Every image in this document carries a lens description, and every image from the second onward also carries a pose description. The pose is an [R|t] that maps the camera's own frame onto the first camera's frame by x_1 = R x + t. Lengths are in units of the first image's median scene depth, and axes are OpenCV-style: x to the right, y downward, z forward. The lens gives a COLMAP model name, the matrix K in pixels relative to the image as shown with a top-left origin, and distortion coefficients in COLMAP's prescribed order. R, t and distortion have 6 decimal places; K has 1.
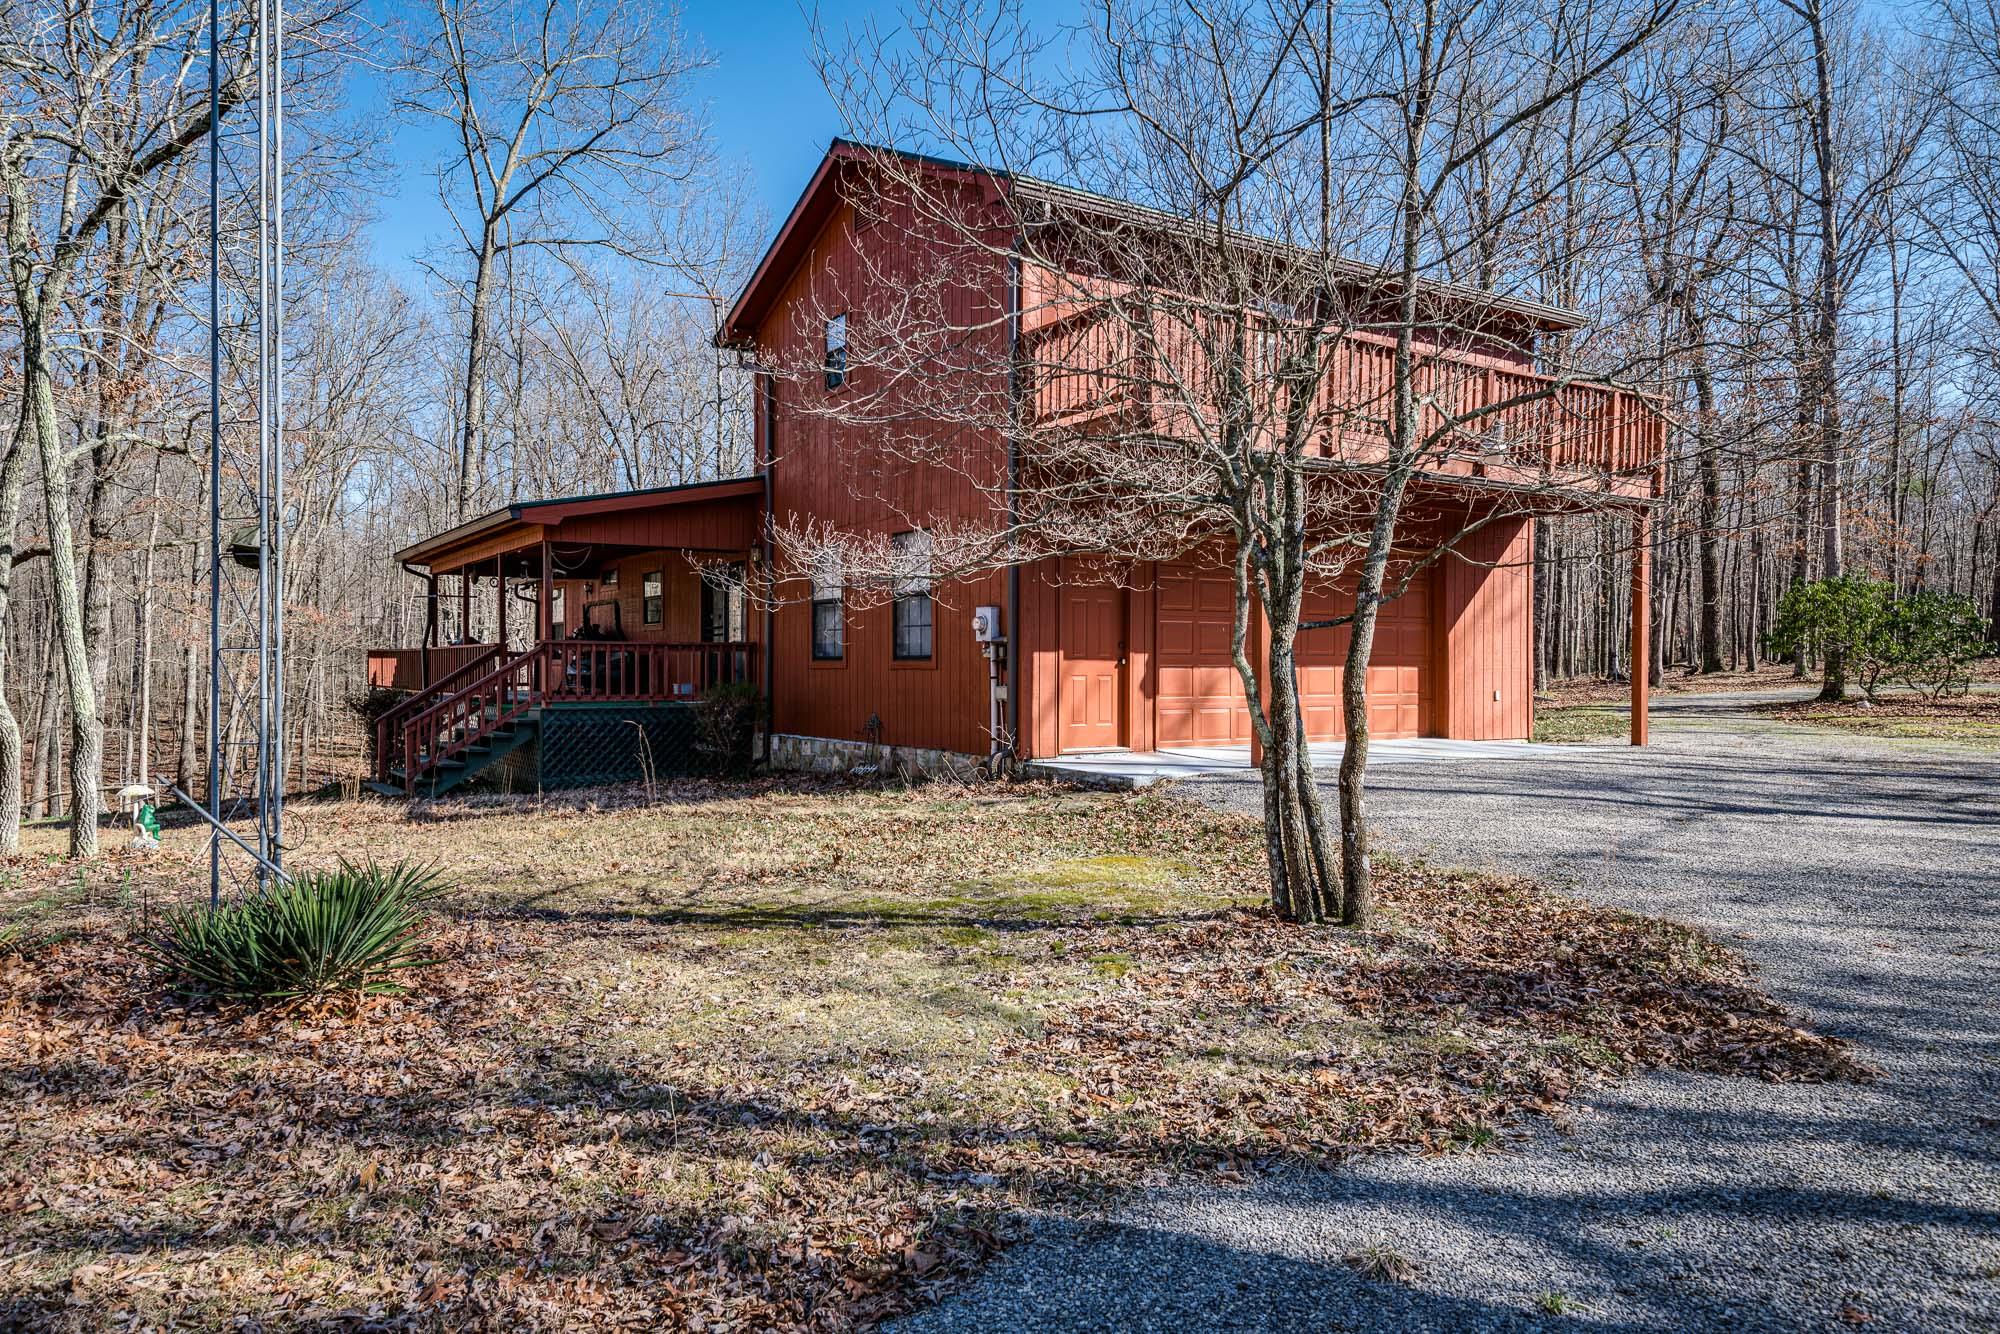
lens RADIAL K [[1342.8, 0, 1000.0], [0, 1342.8, 667.0], [0, 0, 1]] dist [0.001767, -0.000256]
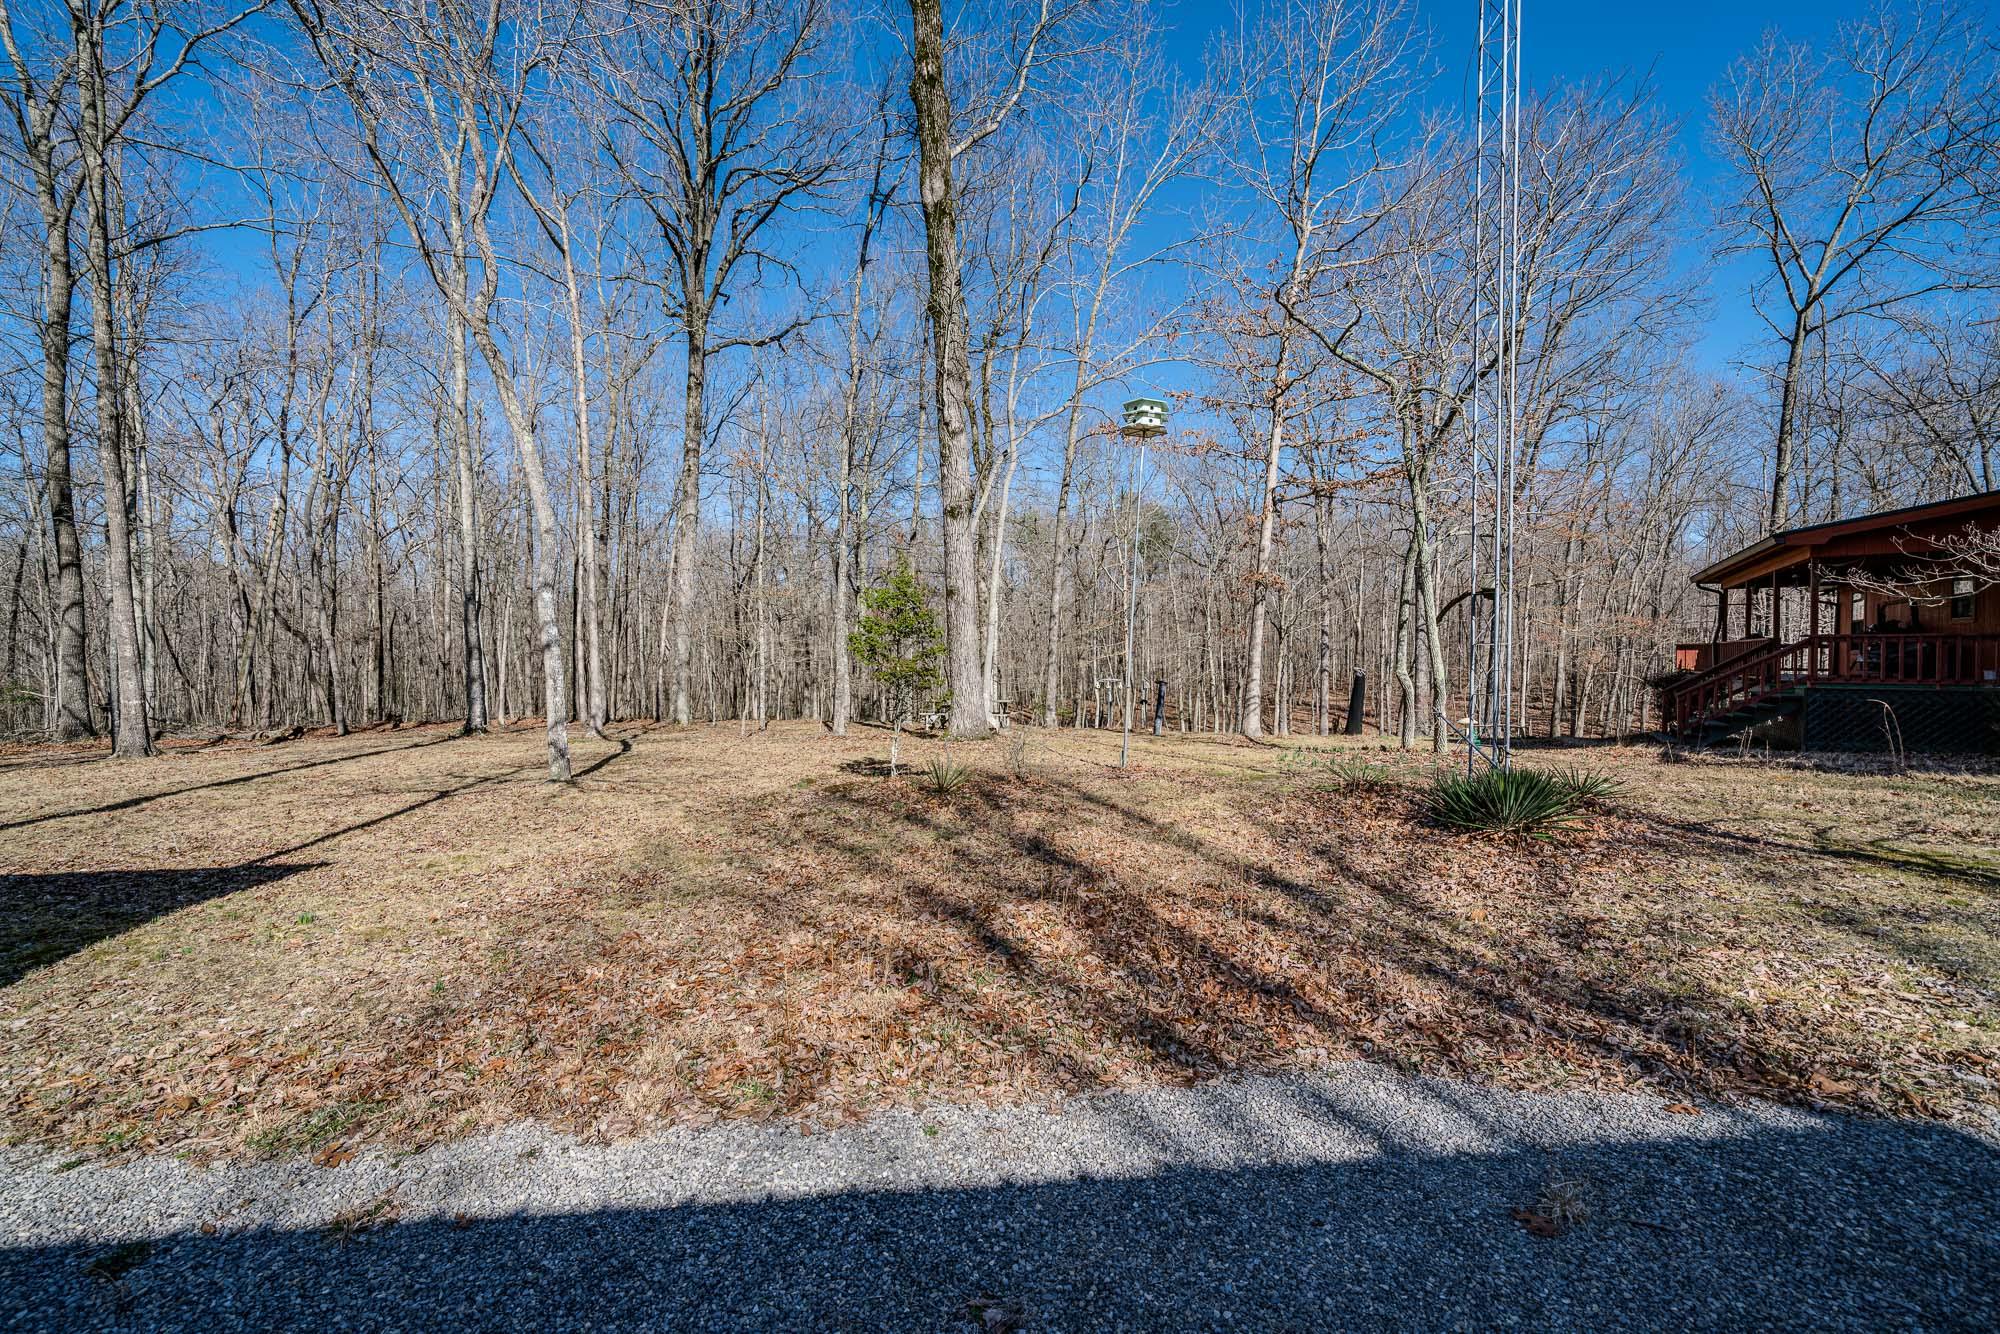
lens RADIAL K [[792.2, 0, 1000.0], [0, 792.2, 667.0], [0, 0, 1]] dist [-0.000761, -0.000135]
pose [[0.386586, 0.011353, -0.922184, 0.046300], [0.000303, 0.999923, 0.012437, 0.001063], [0.922253, -0.005087, 0.386553, -0.010571]]
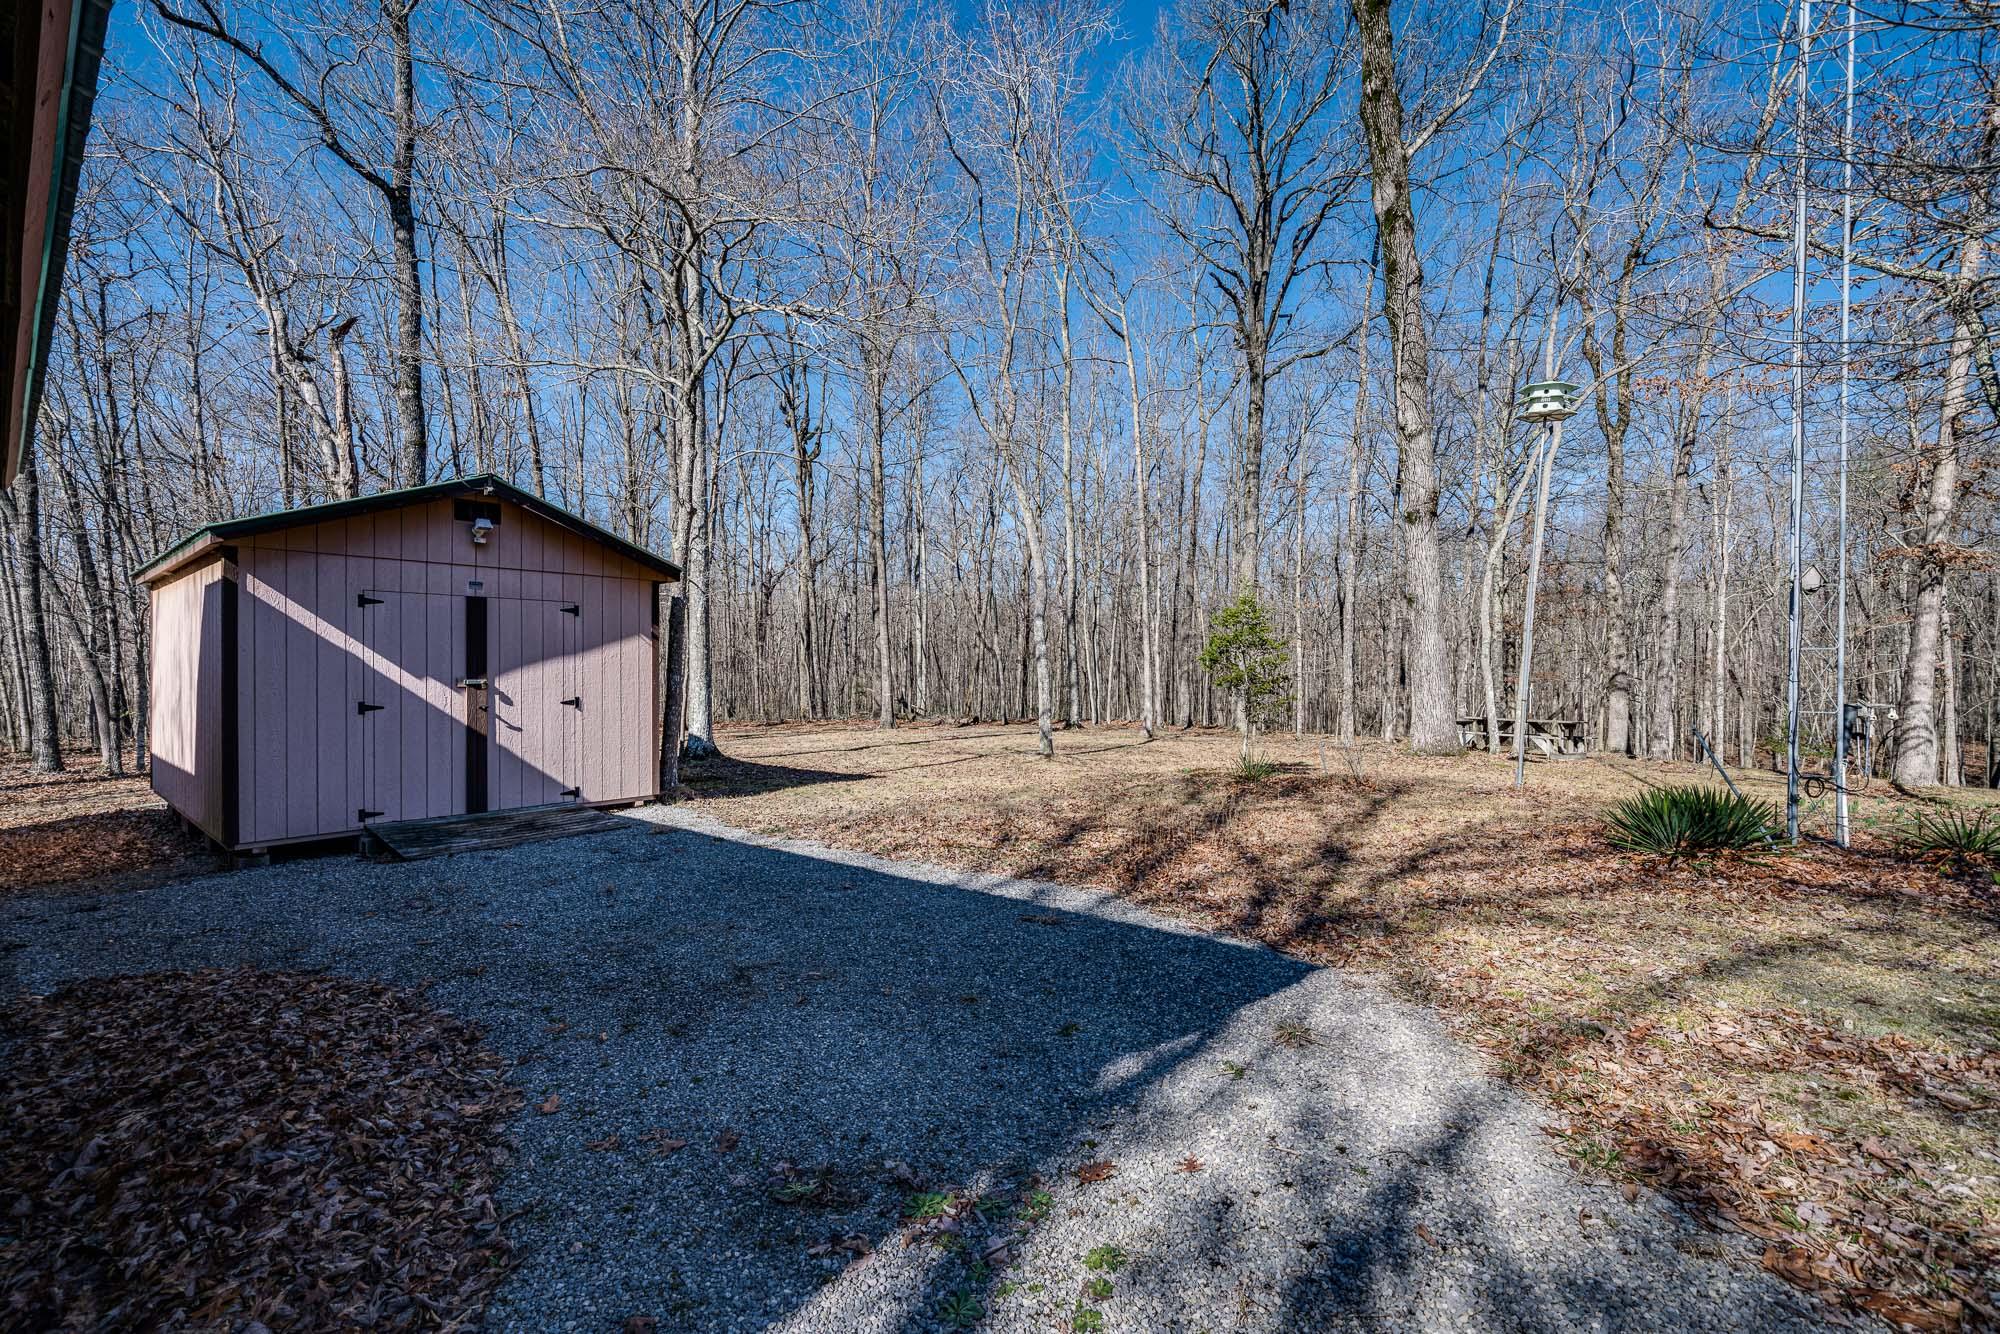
lens RADIAL K [[930.8, 0, 1000.0], [0, 930.8, 667.0], [0, 0, 1]] dist [0.000940, 0.000688]
pose [[-0.400364, -0.005215, -0.916341, 0.206741], [-0.005602, 0.999979, -0.003243, 0.003971], [0.916339, 0.003835, -0.400385, 0.170687]]
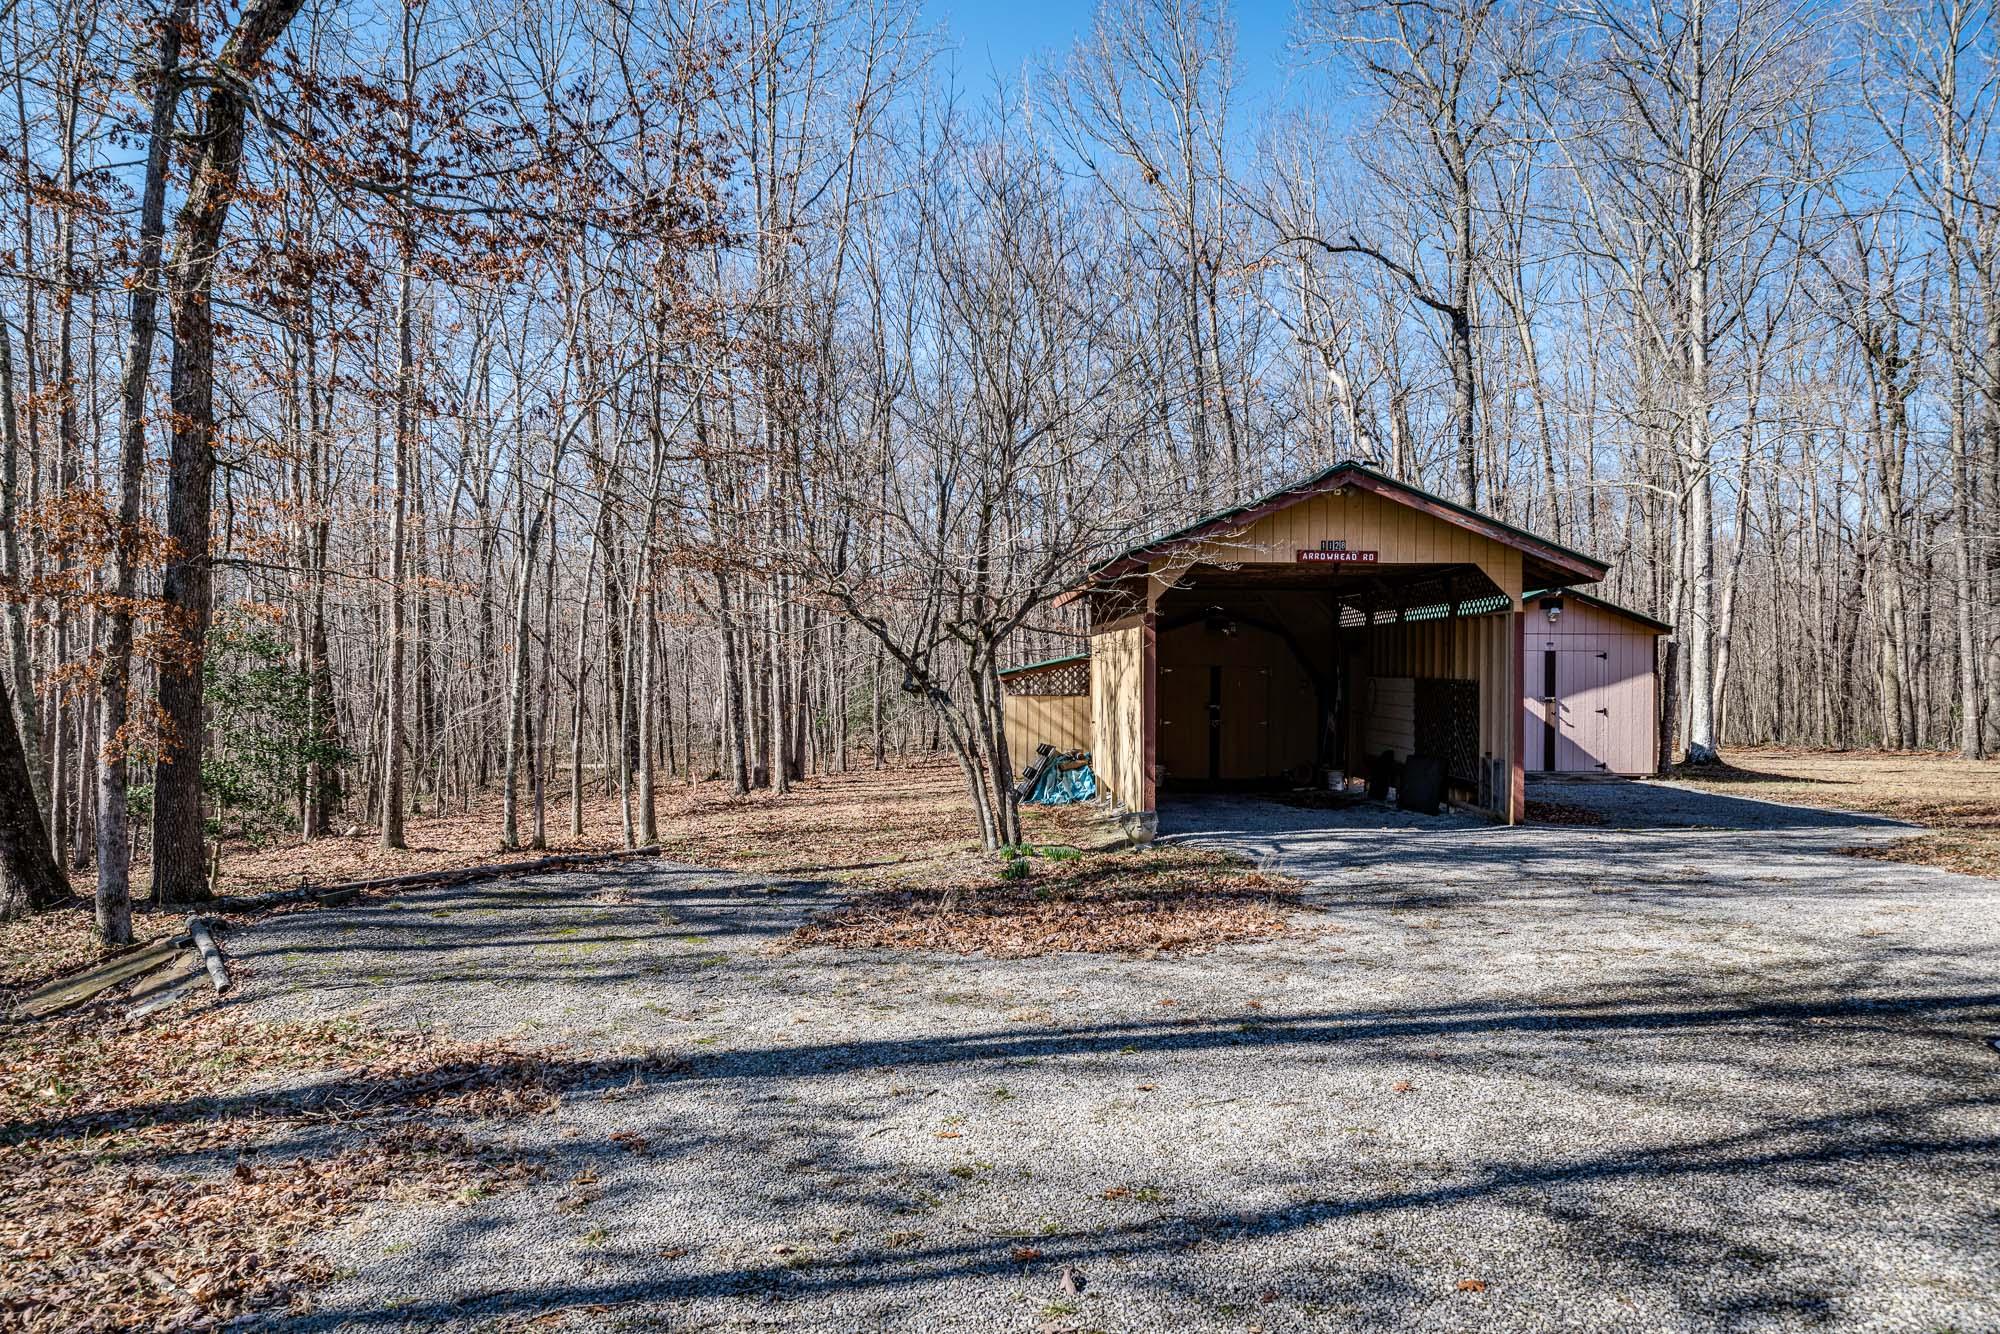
lens RADIAL K [[1342.8, 0, 1000.0], [0, 1342.8, 667.0], [0, 0, 1]] dist [0.001767, -0.000256]
pose [[-0.946165, -0.011121, -0.323495, 0.550720], [-0.013185, 0.999904, 0.004190, -0.008235], [0.323417, 0.008229, -0.946221, 0.527005]]
